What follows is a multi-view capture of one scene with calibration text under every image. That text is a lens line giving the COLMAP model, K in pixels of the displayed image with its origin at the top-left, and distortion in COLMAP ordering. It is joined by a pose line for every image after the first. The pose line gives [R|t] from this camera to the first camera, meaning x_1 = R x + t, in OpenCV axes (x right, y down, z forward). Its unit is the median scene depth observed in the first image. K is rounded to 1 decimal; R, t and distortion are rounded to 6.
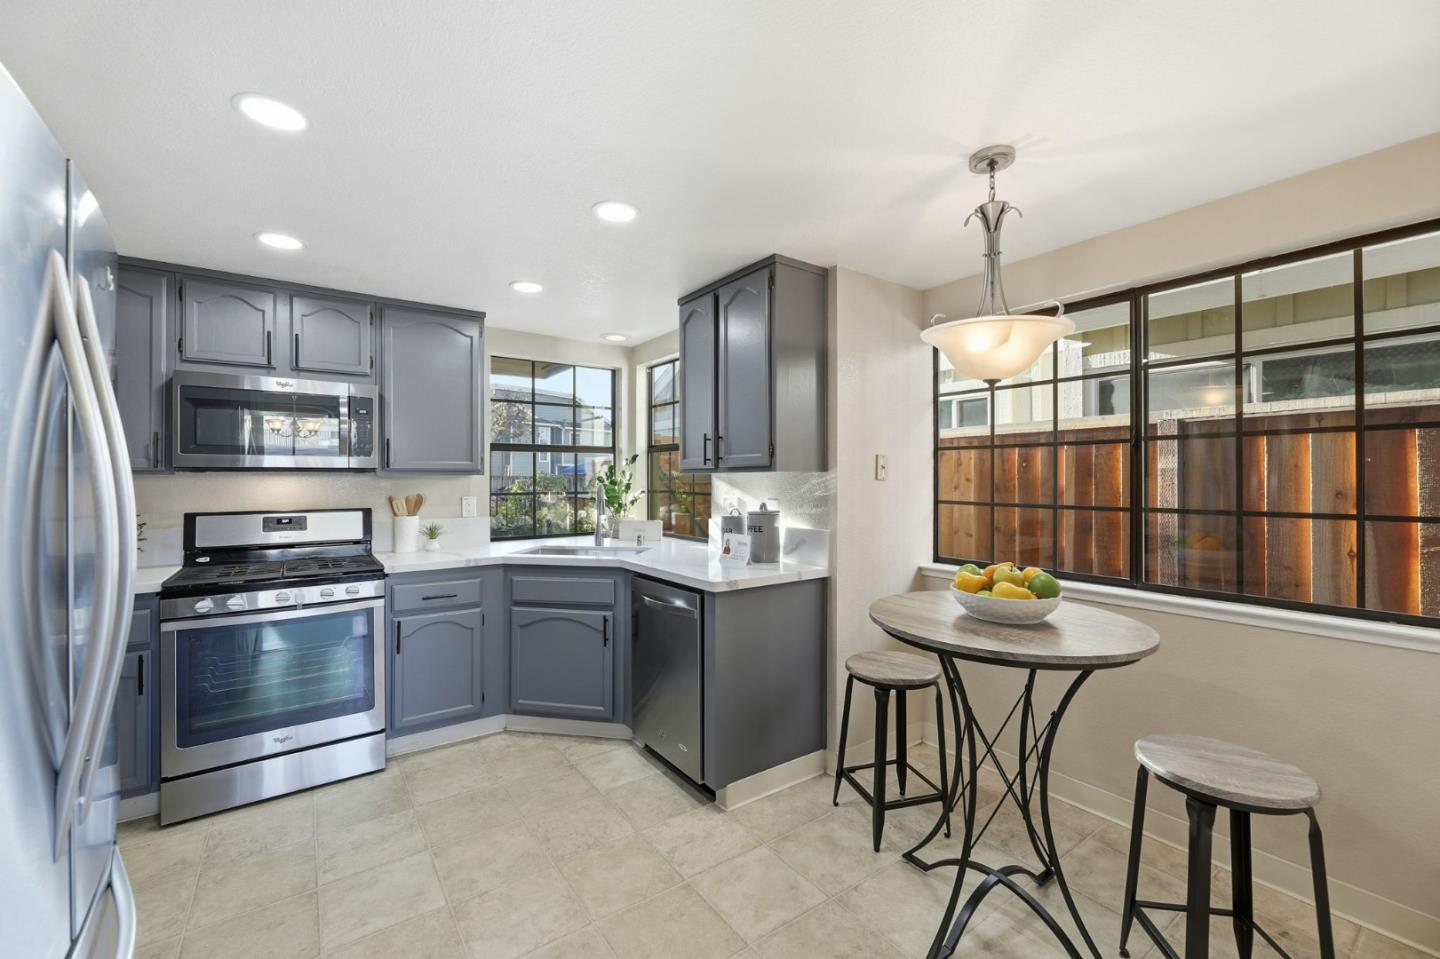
lens RADIAL K [[591.6, 0, 716.6], [0, 591.6, 475.9], [0, 0, 1]] dist [0.000666, -0.000039]
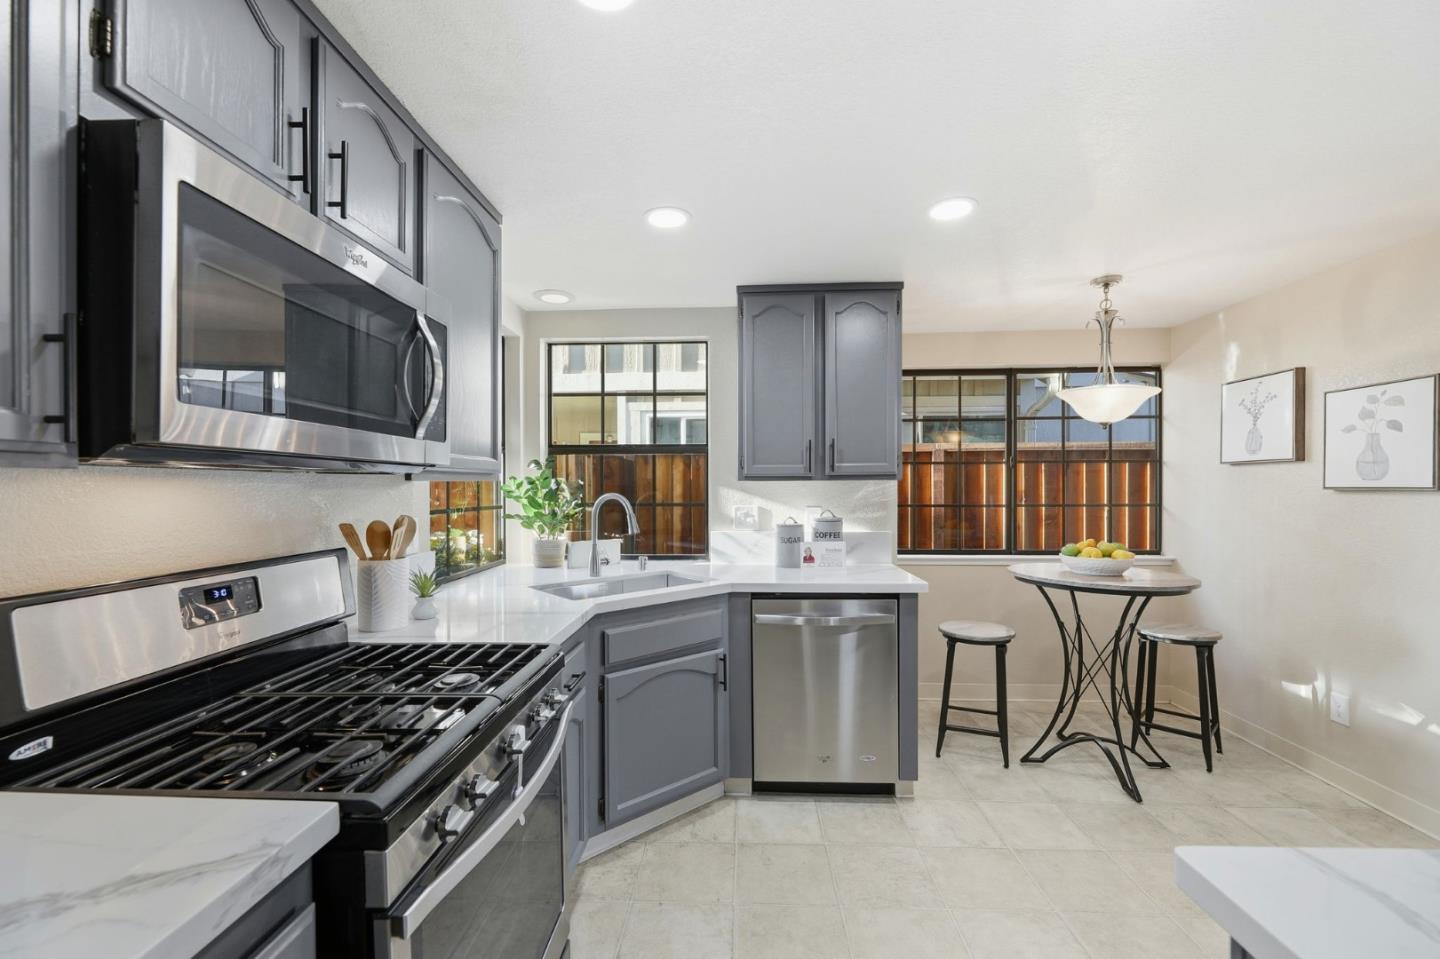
lens RADIAL K [[588.3, 0, 716.6], [0, 588.3, 491.8], [0, 0, 1]] dist [-0.000585, -0.000080]
pose [[0.620376, -0.006057, 0.784281, -0.838901], [0.000478, 0.999973, 0.007345, 0.006014], [-0.784304, -0.004182, 0.620363, 0.505059]]
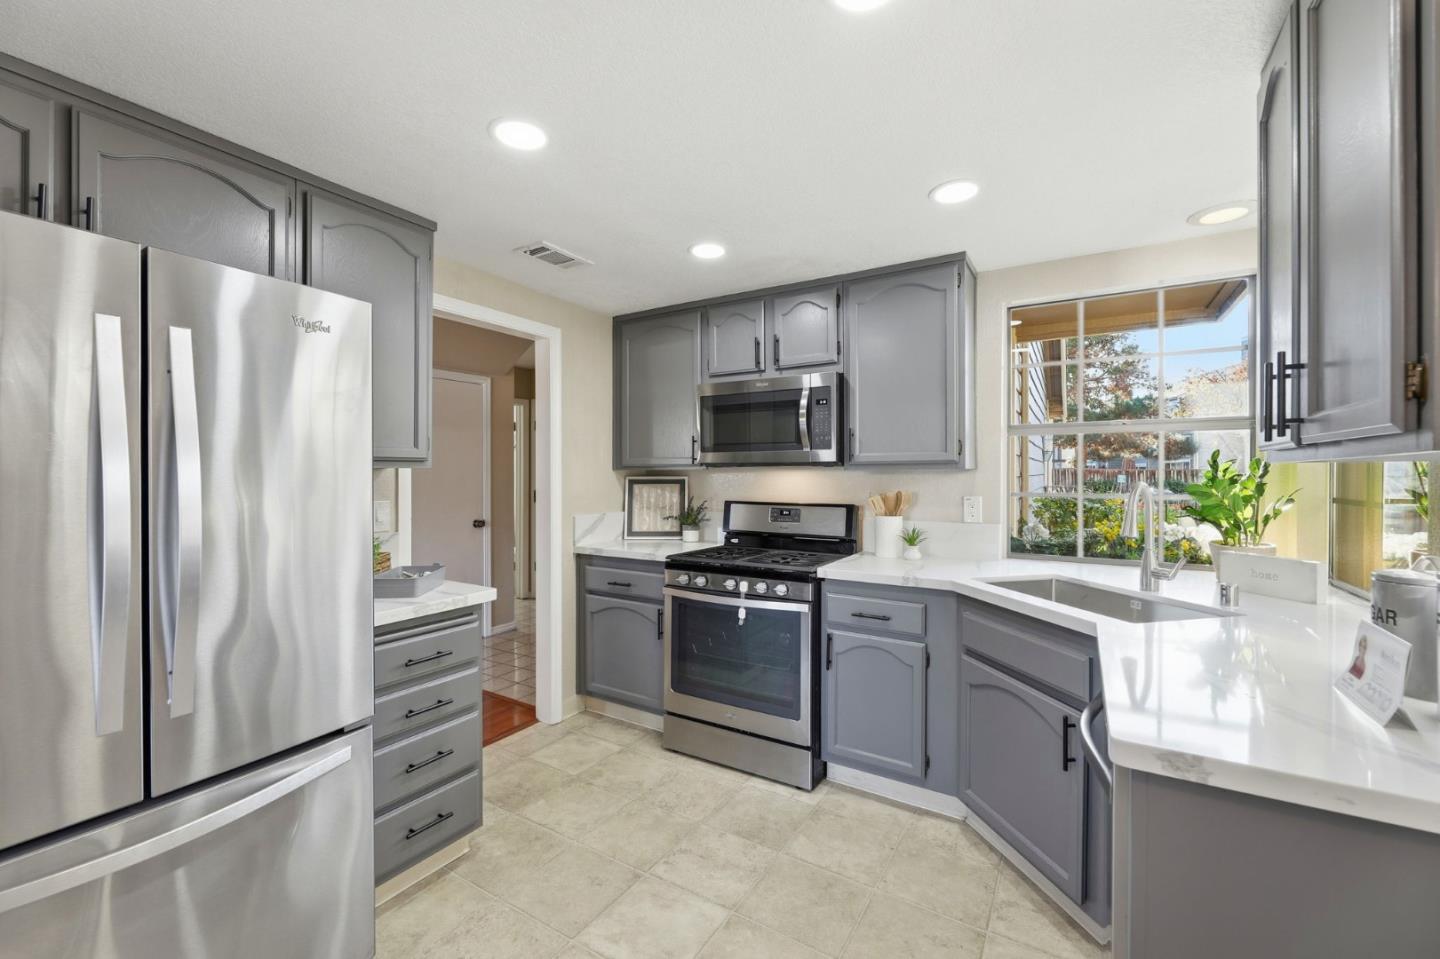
lens RADIAL K [[591.6, 0, 716.6], [0, 591.6, 475.9], [0, 0, 1]] dist [0.000666, -0.000039]
pose [[0.386440, 0.008617, -0.922274, 0.205029], [0.001327, 0.999950, 0.009899, -0.000417], [0.922314, -0.005049, 0.386409, 0.477221]]
